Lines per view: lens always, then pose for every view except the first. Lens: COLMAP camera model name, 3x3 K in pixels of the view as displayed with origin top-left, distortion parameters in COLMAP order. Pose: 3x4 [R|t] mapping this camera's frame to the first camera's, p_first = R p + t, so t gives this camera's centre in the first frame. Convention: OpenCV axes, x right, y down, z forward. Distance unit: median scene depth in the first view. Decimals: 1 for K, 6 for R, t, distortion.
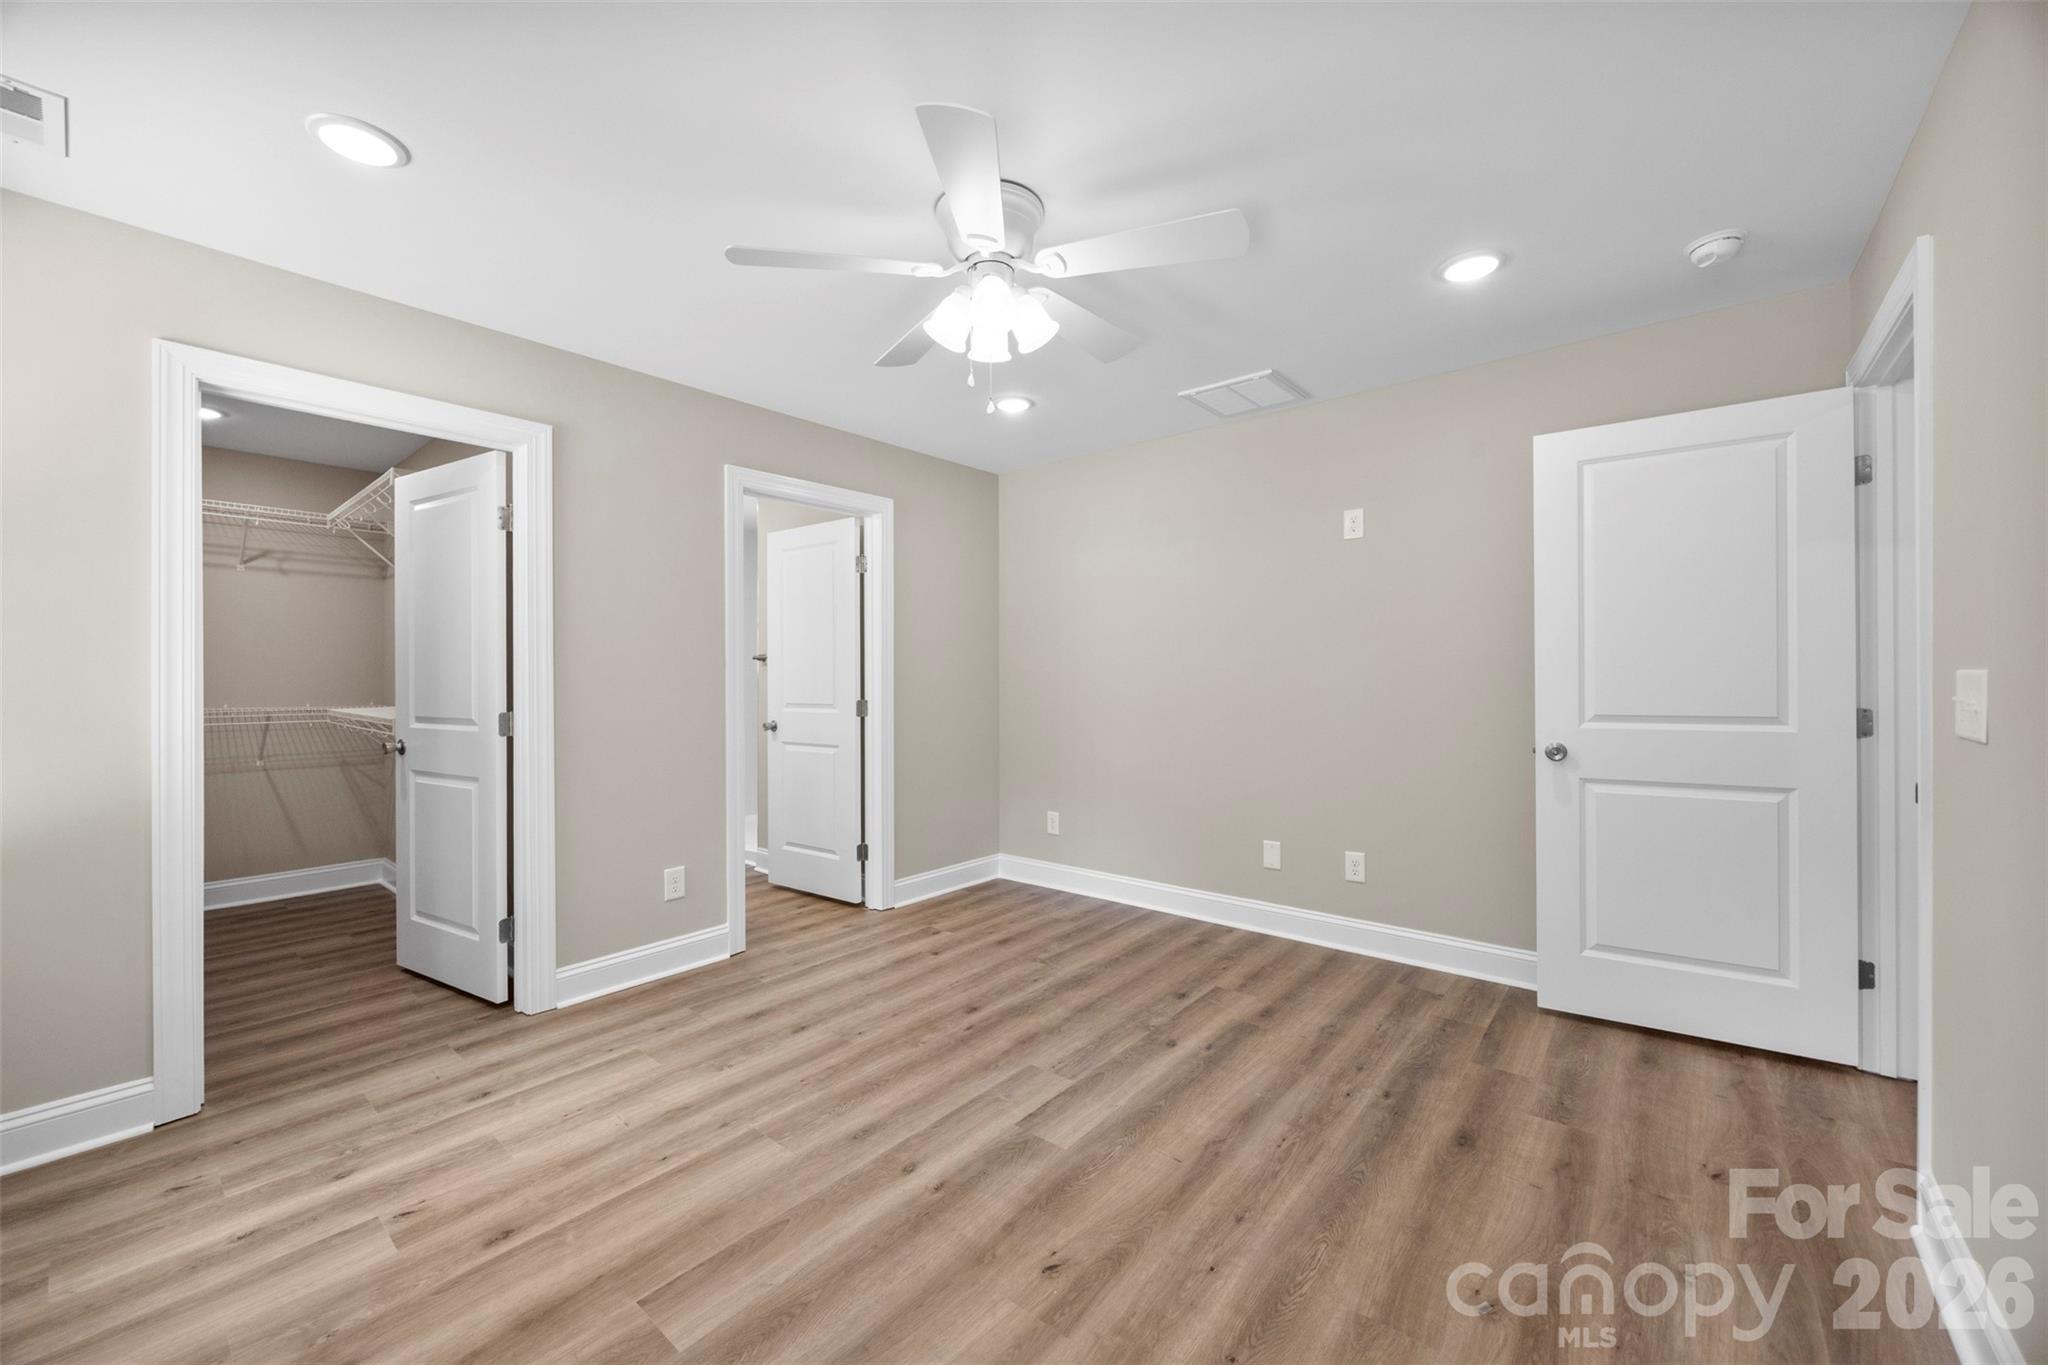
lens RADIAL K [[786.5, 0, 1028.8], [0, 786.5, 675.8], [0, 0, 1]] dist [-0.001978, -0.000231]
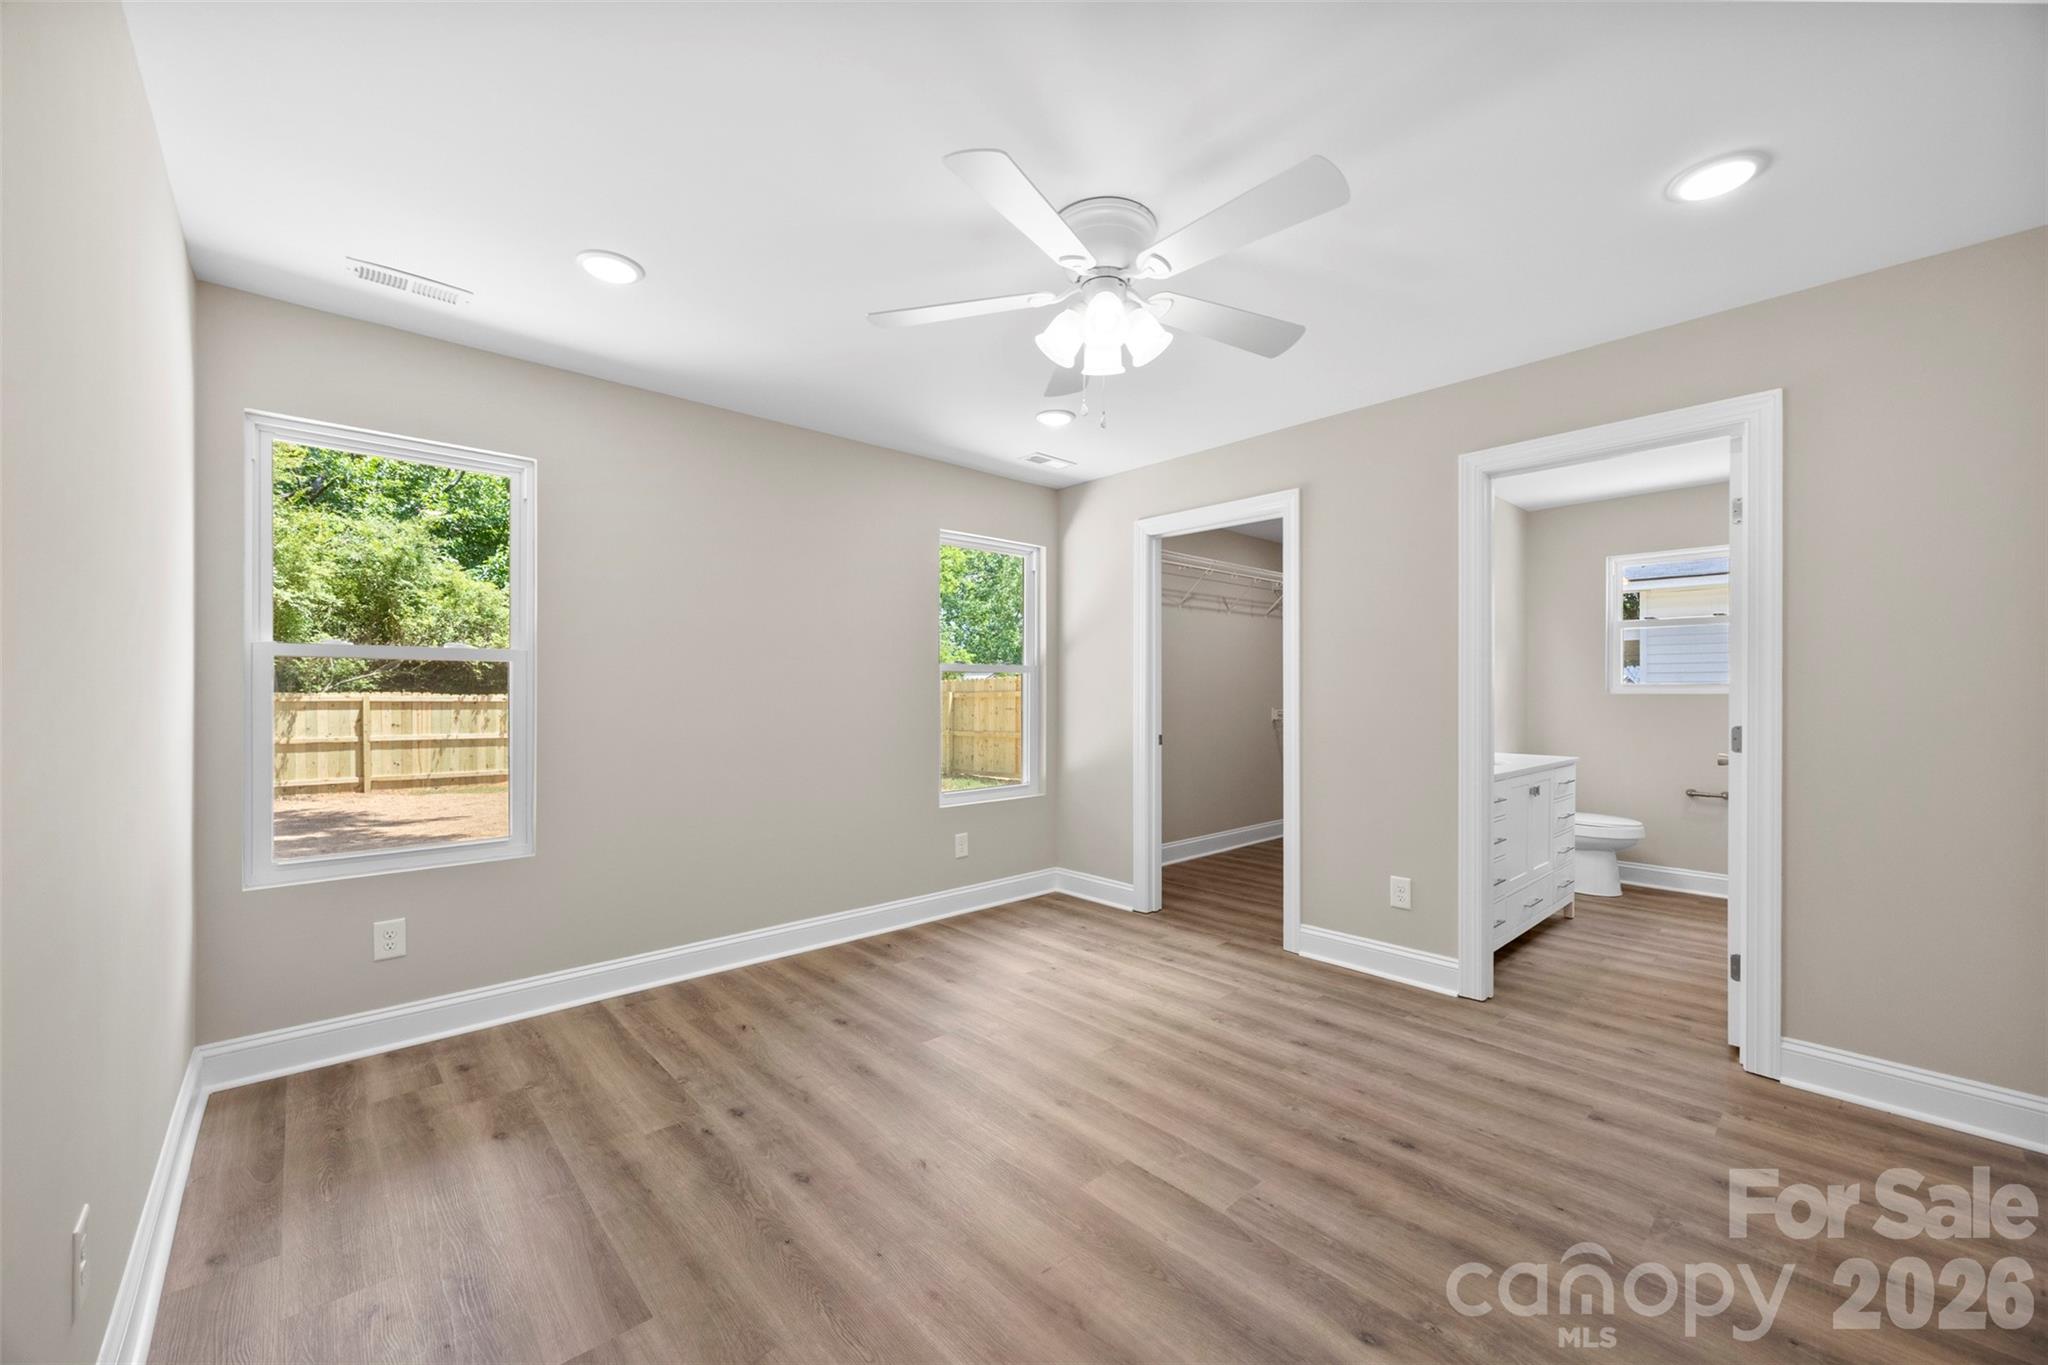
lens RADIAL K [[786.5, 0, 1028.8], [0, 786.5, 675.8], [0, 0, 1]] dist [-0.001978, -0.000231]
pose [[-0.140321, -0.015778, -0.989980, 0.754403], [0.003272, 0.999860, -0.016399, 0.000534], [0.990101, -0.005540, -0.140250, 0.810943]]
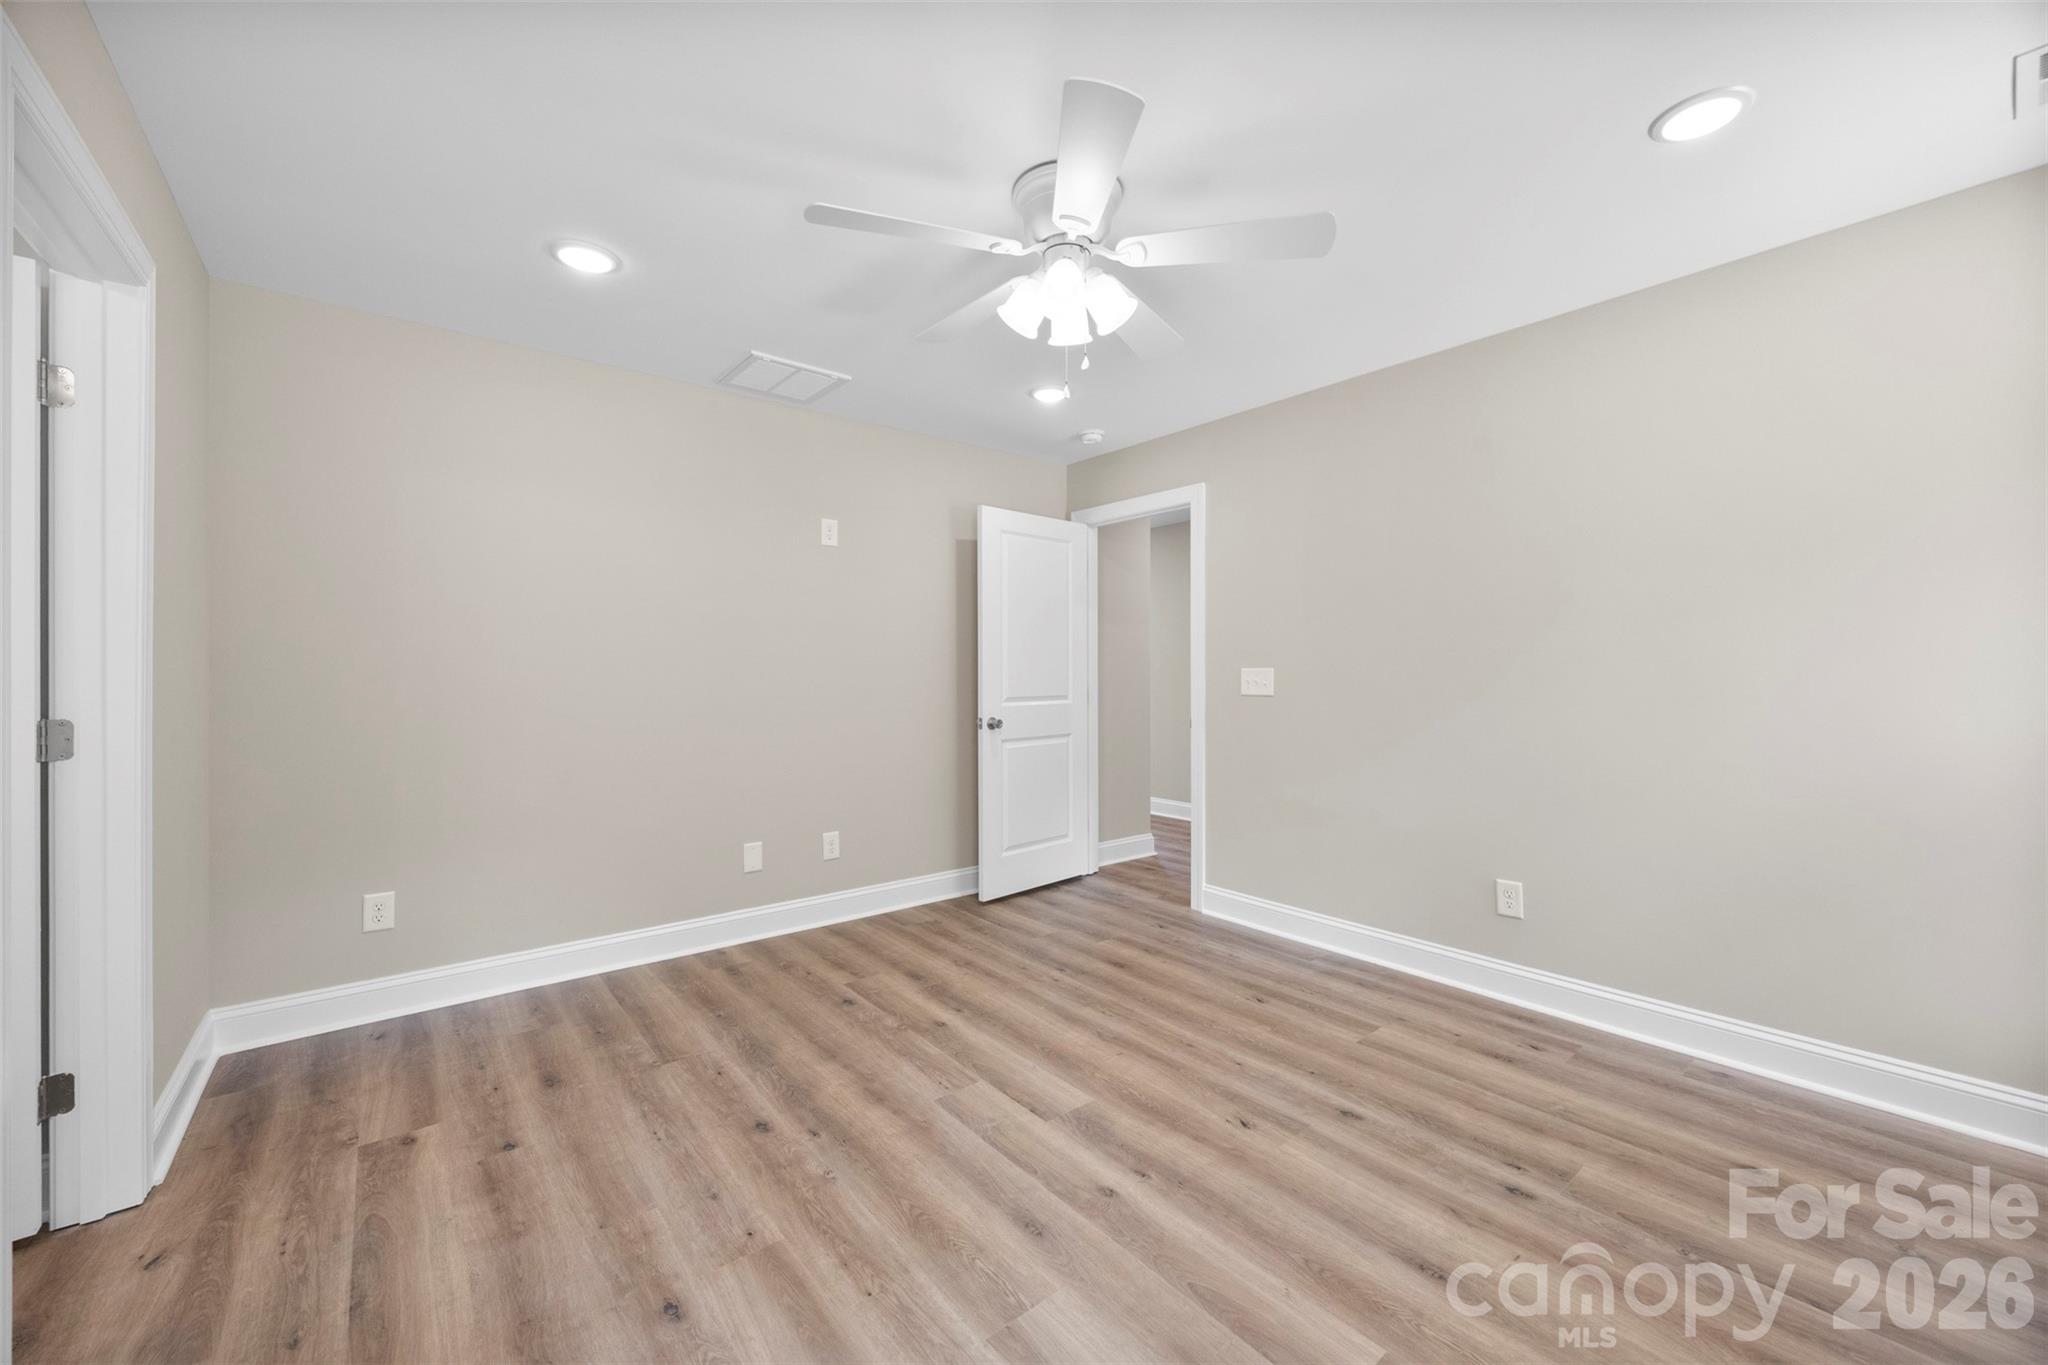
lens RADIAL K [[789.0, 0, 1040.6], [0, 789.0, 673.5], [0, 0, 1]] dist [-0.001819, -0.000115]
pose [[0.185528, 0.007935, 0.982607, -0.789057], [-0.000355, 0.999968, -0.008008, 0.015421], [-0.982639, 0.001137, 0.185525, 0.656135]]
